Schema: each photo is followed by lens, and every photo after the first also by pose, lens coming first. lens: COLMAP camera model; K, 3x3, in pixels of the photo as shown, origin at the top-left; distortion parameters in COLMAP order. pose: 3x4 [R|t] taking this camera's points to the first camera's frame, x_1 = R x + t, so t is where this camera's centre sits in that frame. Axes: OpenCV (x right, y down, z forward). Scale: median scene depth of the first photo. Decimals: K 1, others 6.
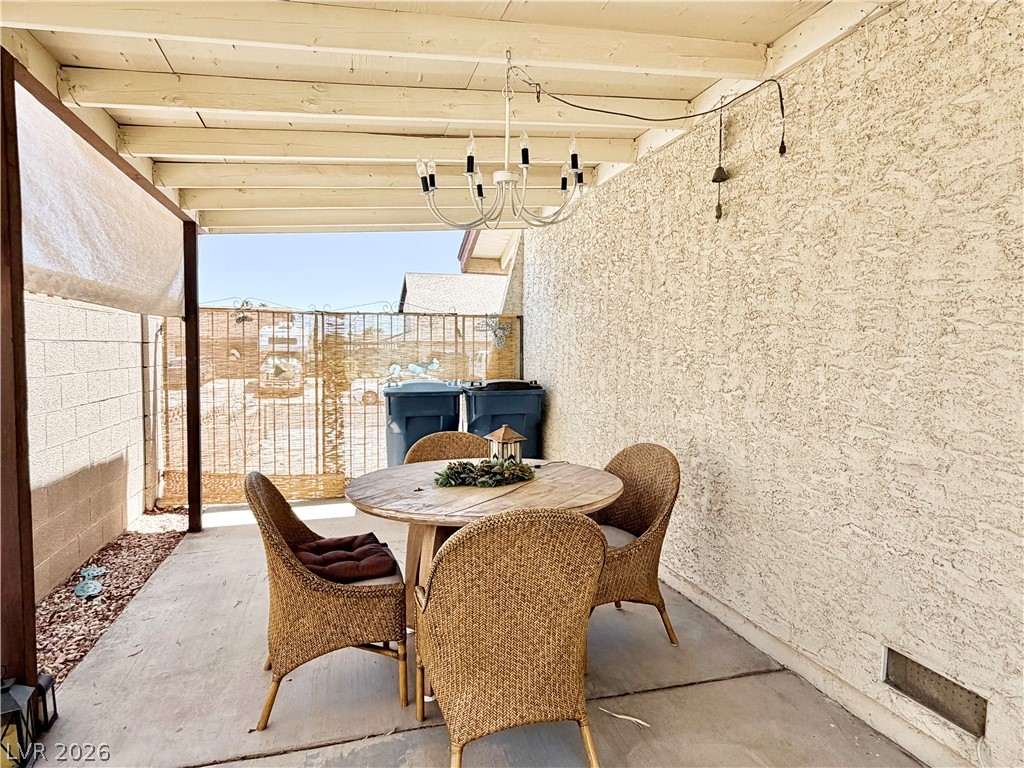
lens RADIAL K [[627.3, 0, 512.2], [0, 627.3, 383.5], [0, 0, 1]] dist [0.004416, 0.000337]
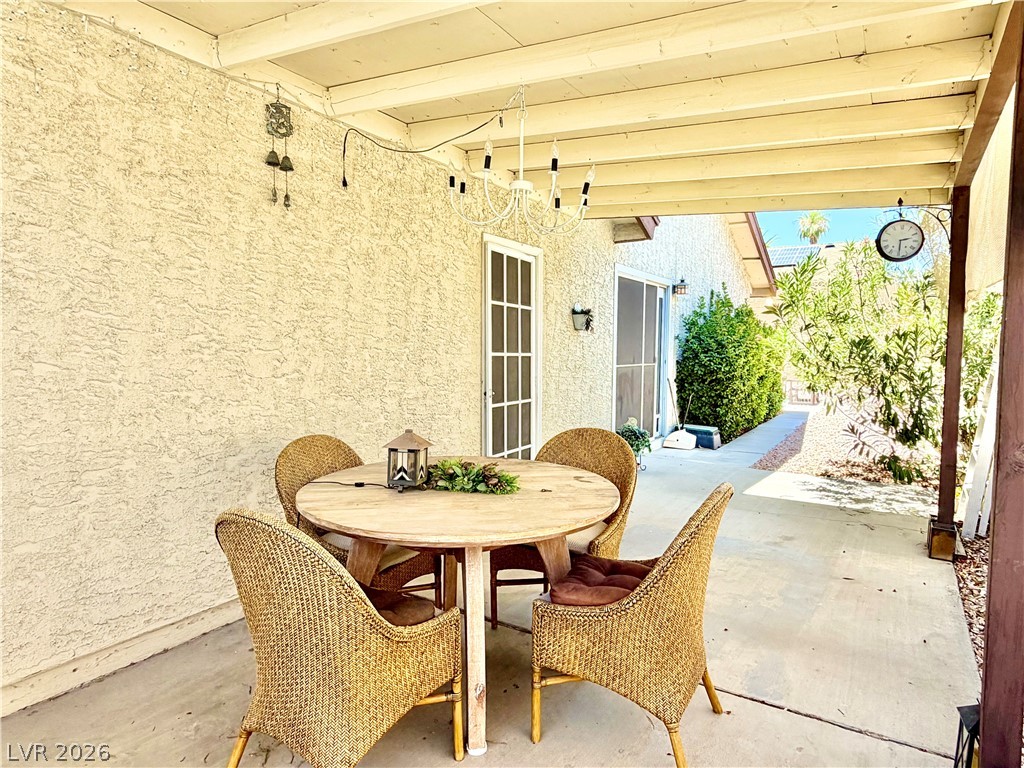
lens RADIAL K [[627.3, 0, 512.2], [0, 627.3, 385.6], [0, 0, 1]] dist [0.004416, 0.000337]
pose [[-0.675557, -0.050205, 0.735597, -0.751213], [0.033068, 0.994612, 0.098252, -0.067532], [-0.736566, 0.090699, -0.670257, 1.578811]]
